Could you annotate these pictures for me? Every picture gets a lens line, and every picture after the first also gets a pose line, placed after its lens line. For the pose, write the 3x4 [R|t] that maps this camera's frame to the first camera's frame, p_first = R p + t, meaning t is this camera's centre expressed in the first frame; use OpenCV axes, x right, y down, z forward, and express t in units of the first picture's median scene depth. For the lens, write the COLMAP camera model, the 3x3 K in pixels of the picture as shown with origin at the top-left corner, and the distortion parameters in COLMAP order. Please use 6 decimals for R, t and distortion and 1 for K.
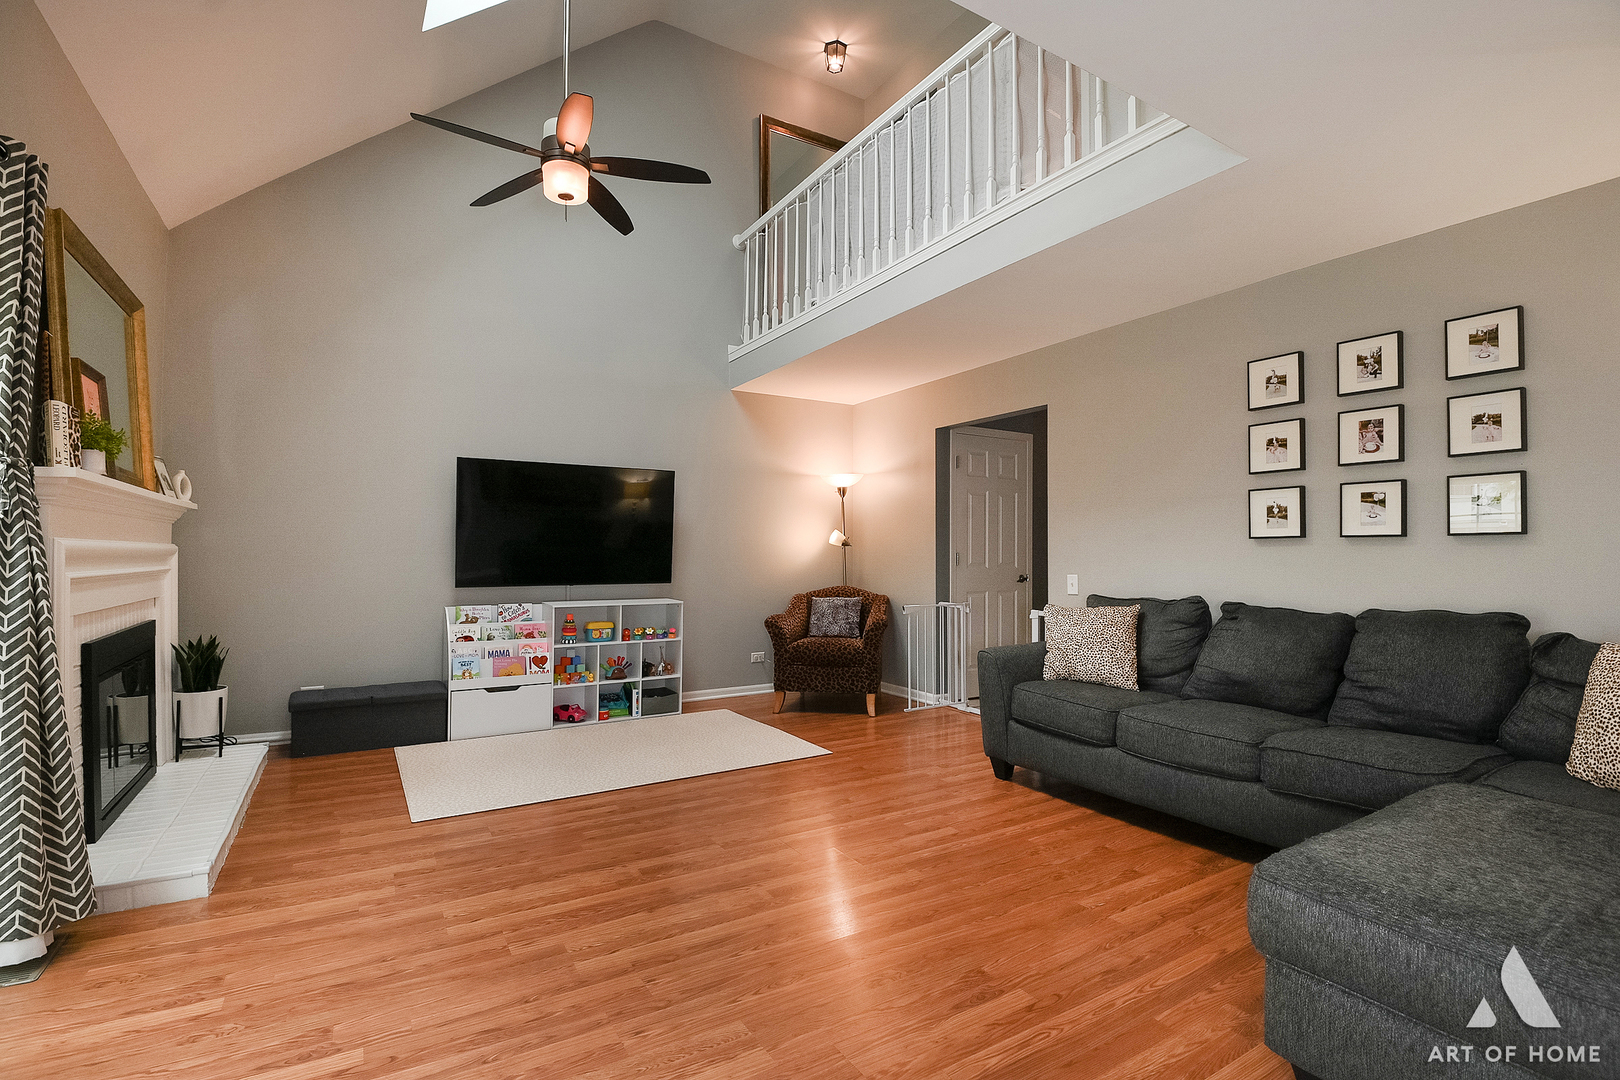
lens RADIAL K [[738.3, 0, 807.6], [0, 738.3, 548.4], [0, 0, 1]] dist [-0.003673, -0.012905]
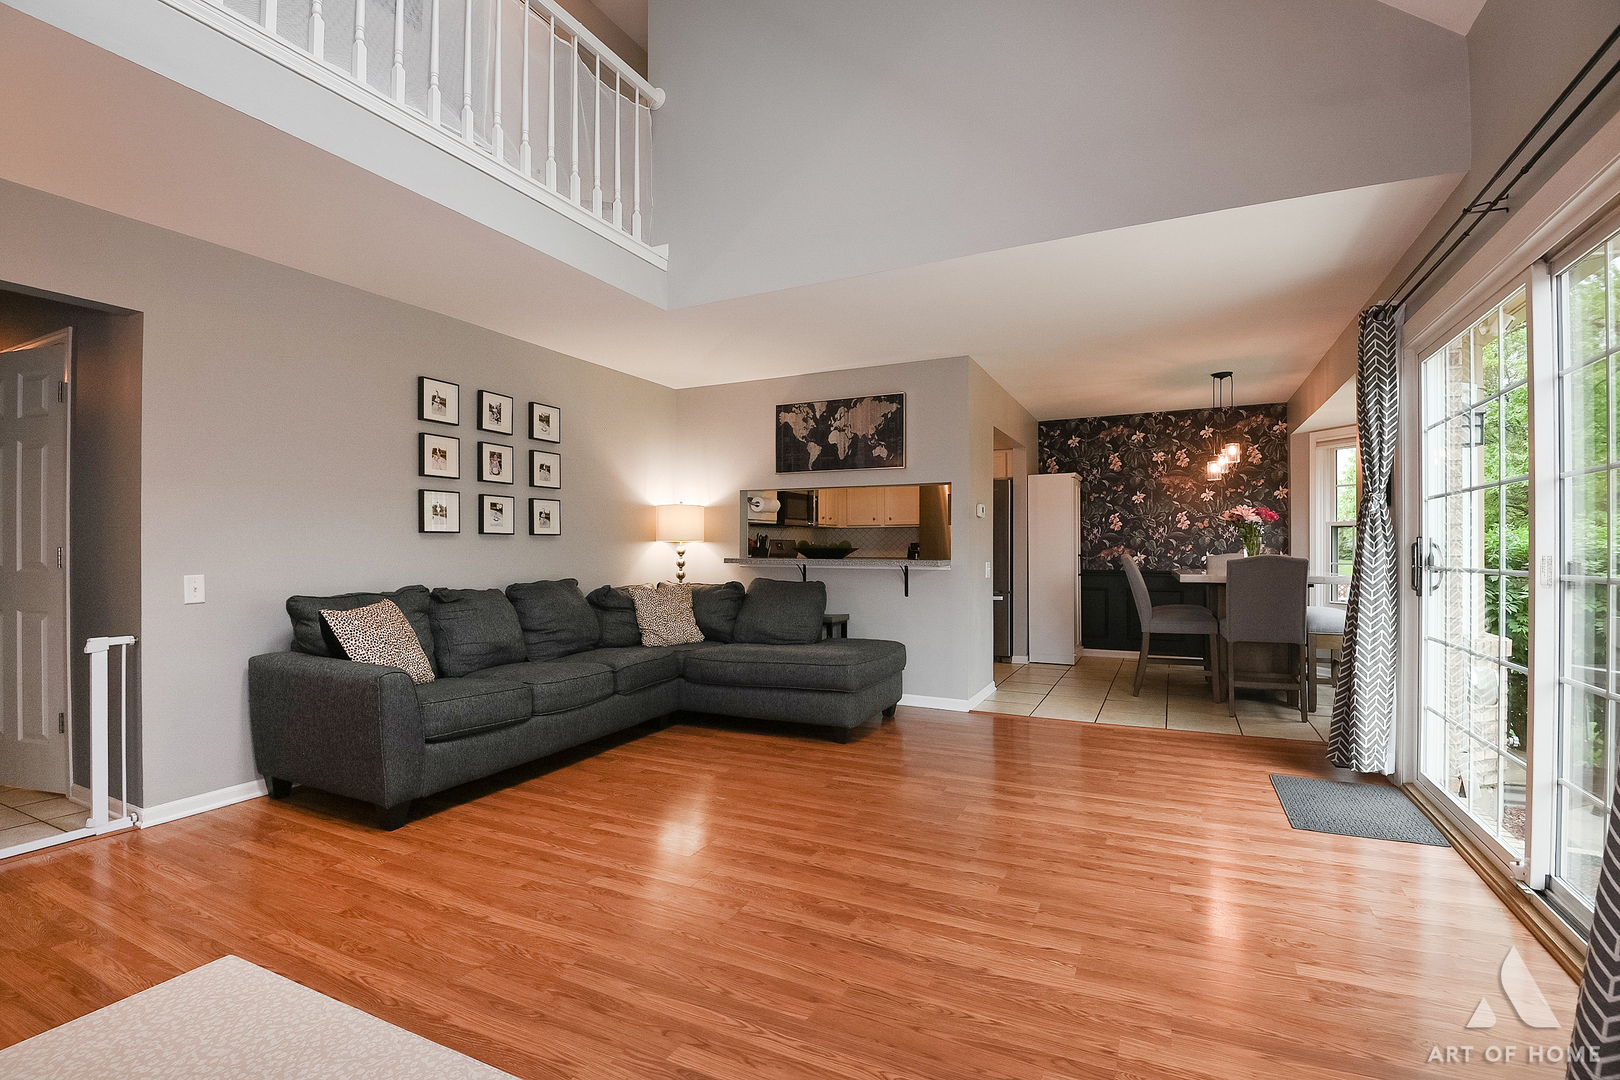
lens RADIAL K [[738.3, 0, 800.7], [0, 738.3, 542.8], [0, 0, 1]] dist [-0.003673, -0.012905]
pose [[-0.531678, 0.004776, 0.846933, -0.694039], [-0.007360, 0.999920, -0.010259, 0.010785], [-0.846915, -0.011688, -0.531600, 1.143203]]
